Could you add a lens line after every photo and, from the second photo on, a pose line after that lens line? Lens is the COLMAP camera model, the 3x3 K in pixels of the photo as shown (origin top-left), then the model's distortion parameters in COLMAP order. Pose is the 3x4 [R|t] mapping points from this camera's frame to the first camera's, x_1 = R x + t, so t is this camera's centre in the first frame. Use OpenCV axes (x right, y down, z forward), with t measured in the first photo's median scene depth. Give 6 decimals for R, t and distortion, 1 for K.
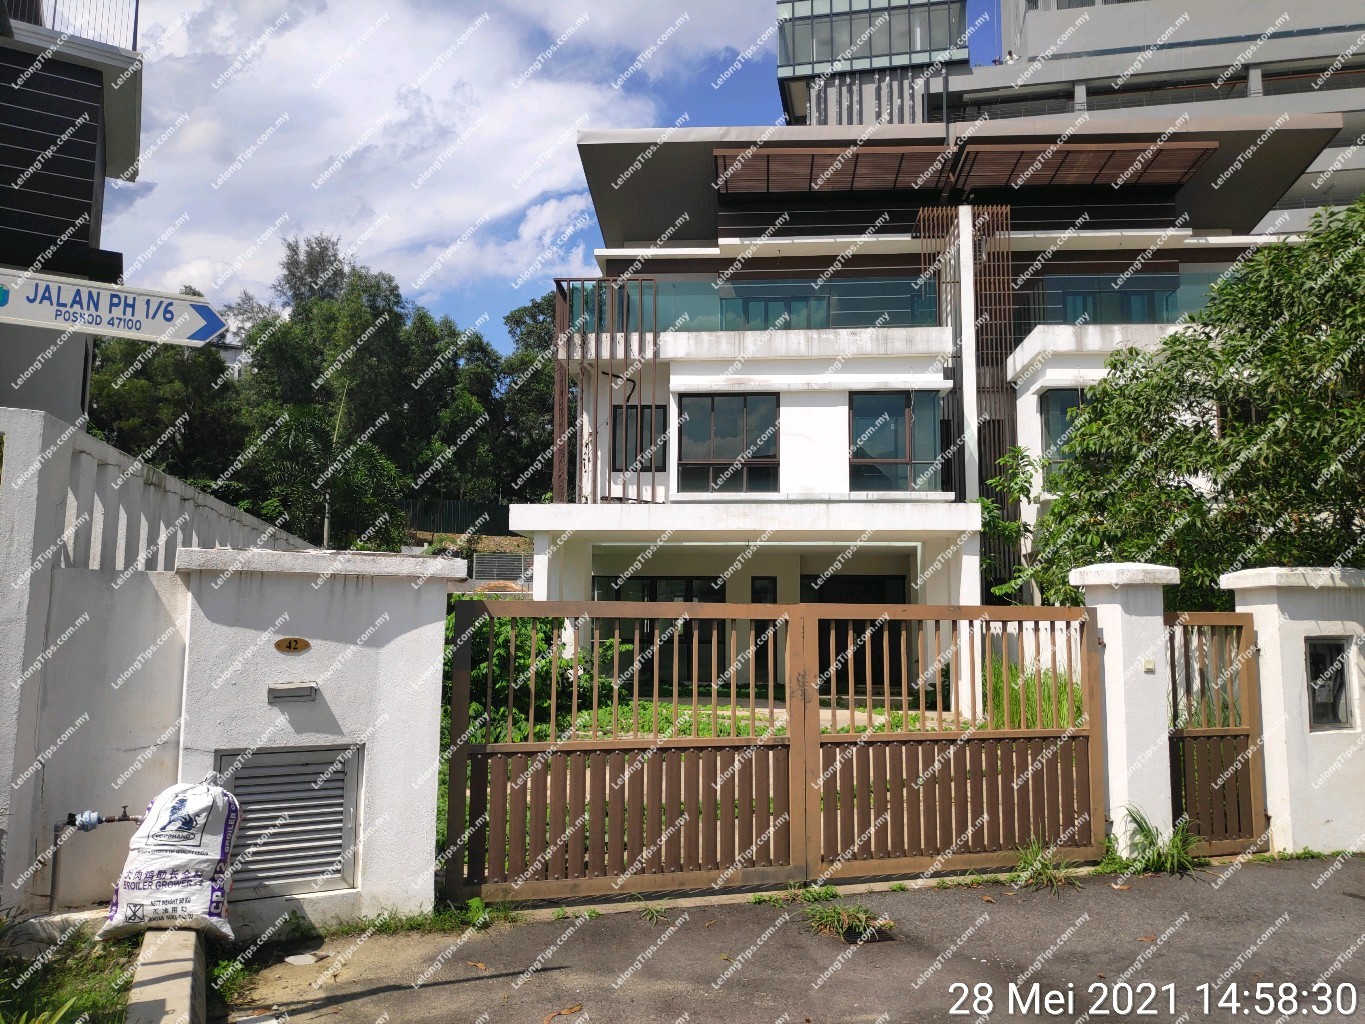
lens RADIAL K [[973.9, 0, 707.1], [0, 973.9, 512.7], [0, 0, 1]] dist [0.049980, -0.064561]
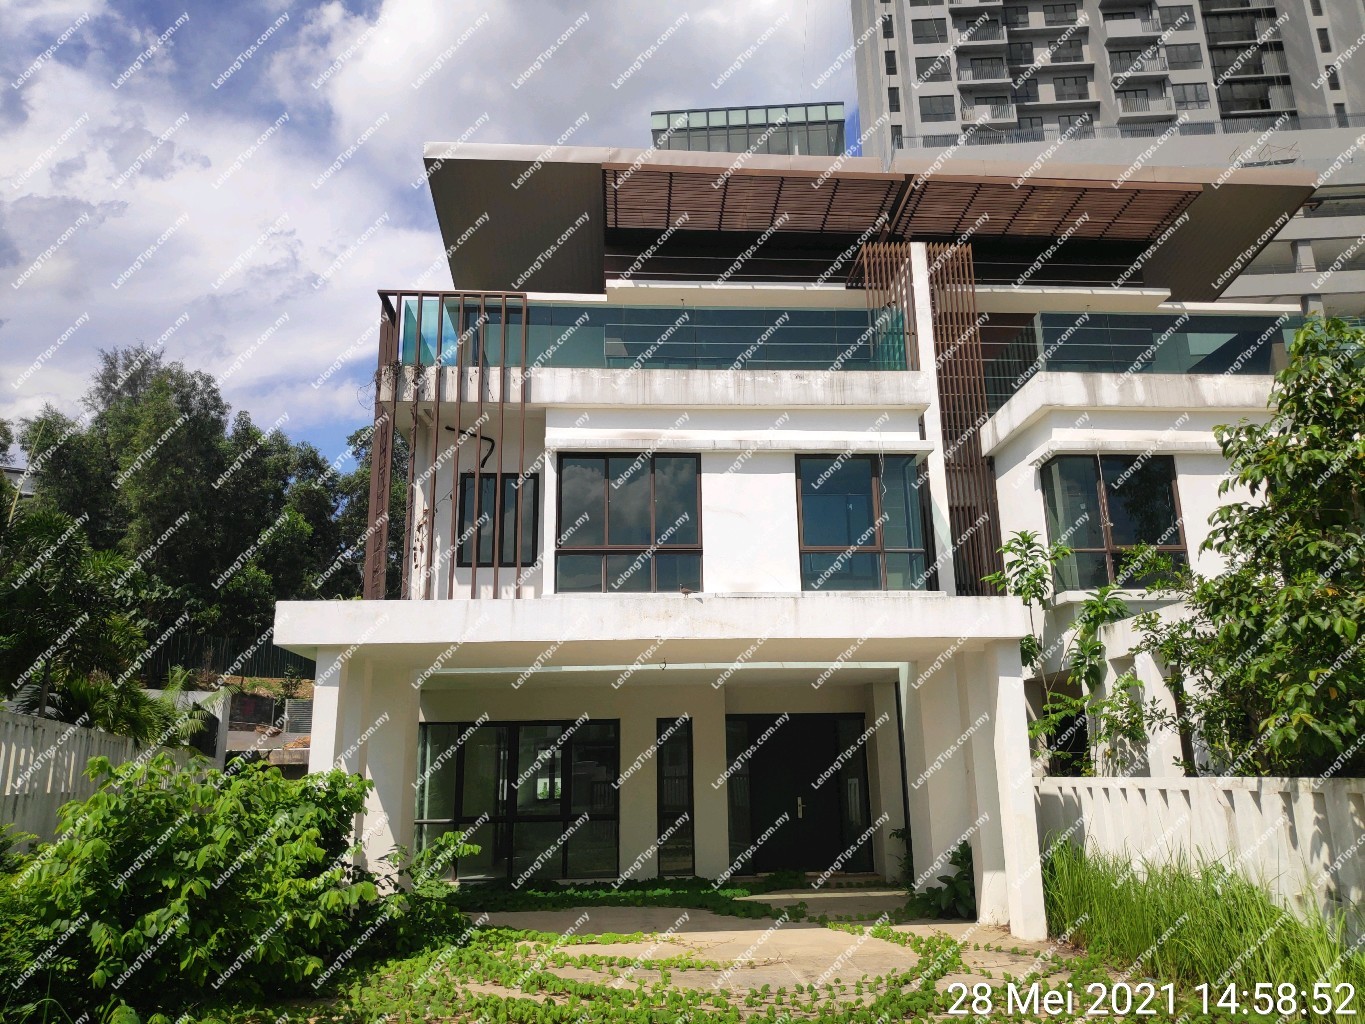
lens RADIAL K [[973.9, 0, 707.1], [0, 973.9, 512.7], [0, 0, 1]] dist [0.049980, -0.064561]
pose [[0.989920, 0.010603, 0.141234, -0.020949], [0.009589, 0.989888, -0.141525, 0.020393], [-0.141306, 0.141452, 0.979808, 0.304078]]
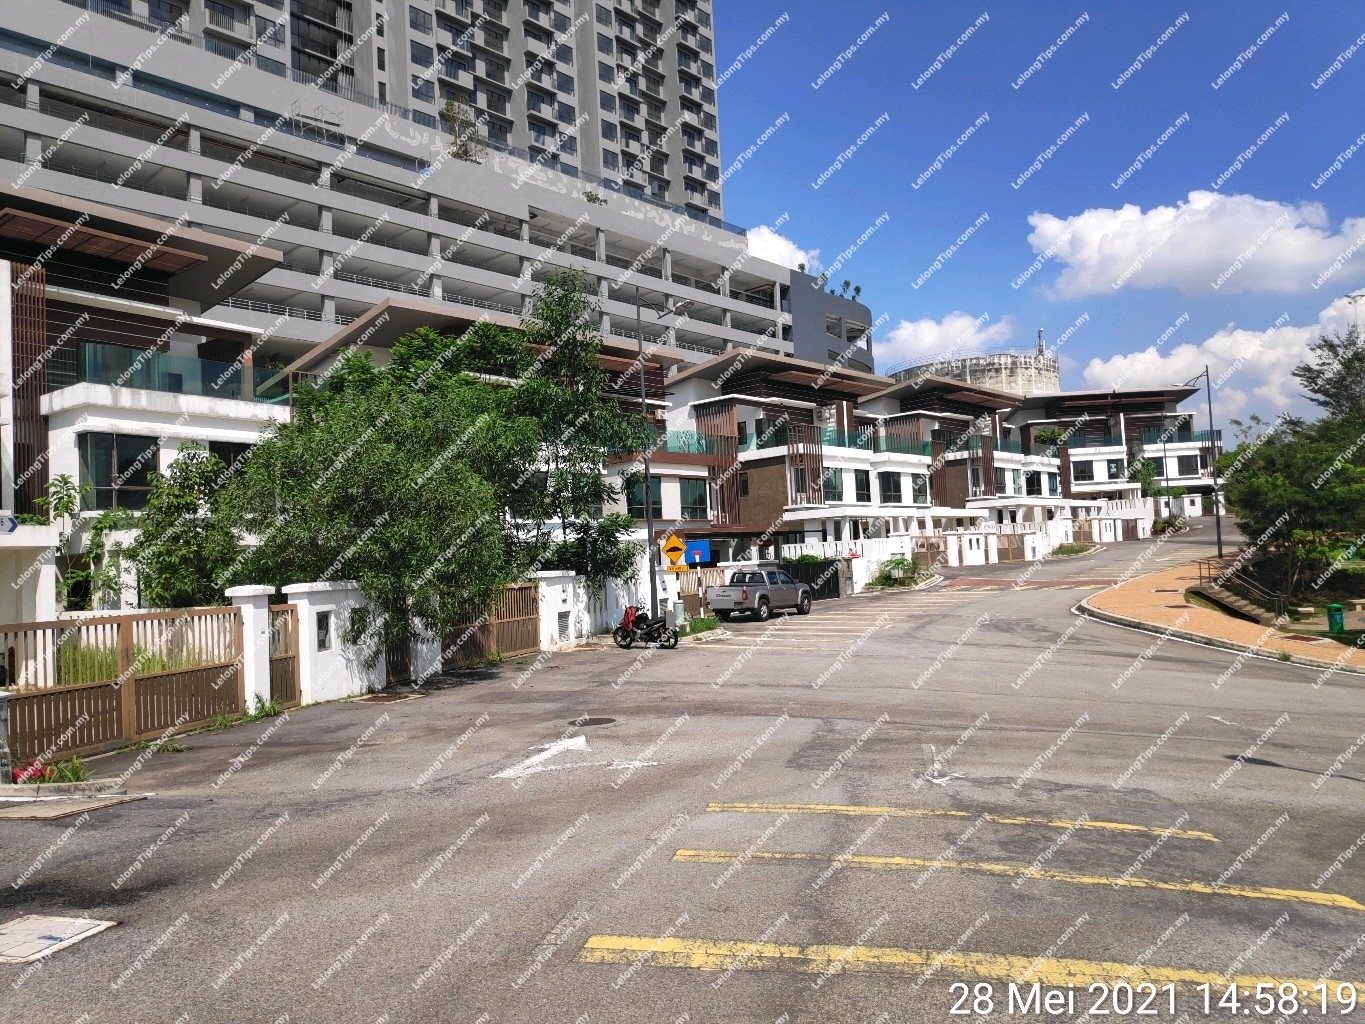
lens RADIAL K [[975.1, 0, 682.5], [0, 975.1, 512.0], [0, 0, 1]] dist [-0.001989, -0.001046]
pose [[0.522759, 0.013471, 0.852374, -0.334254], [-0.040104, 0.999157, 0.008805, -0.061172], [-0.851537, -0.038786, 0.522858, -0.344838]]
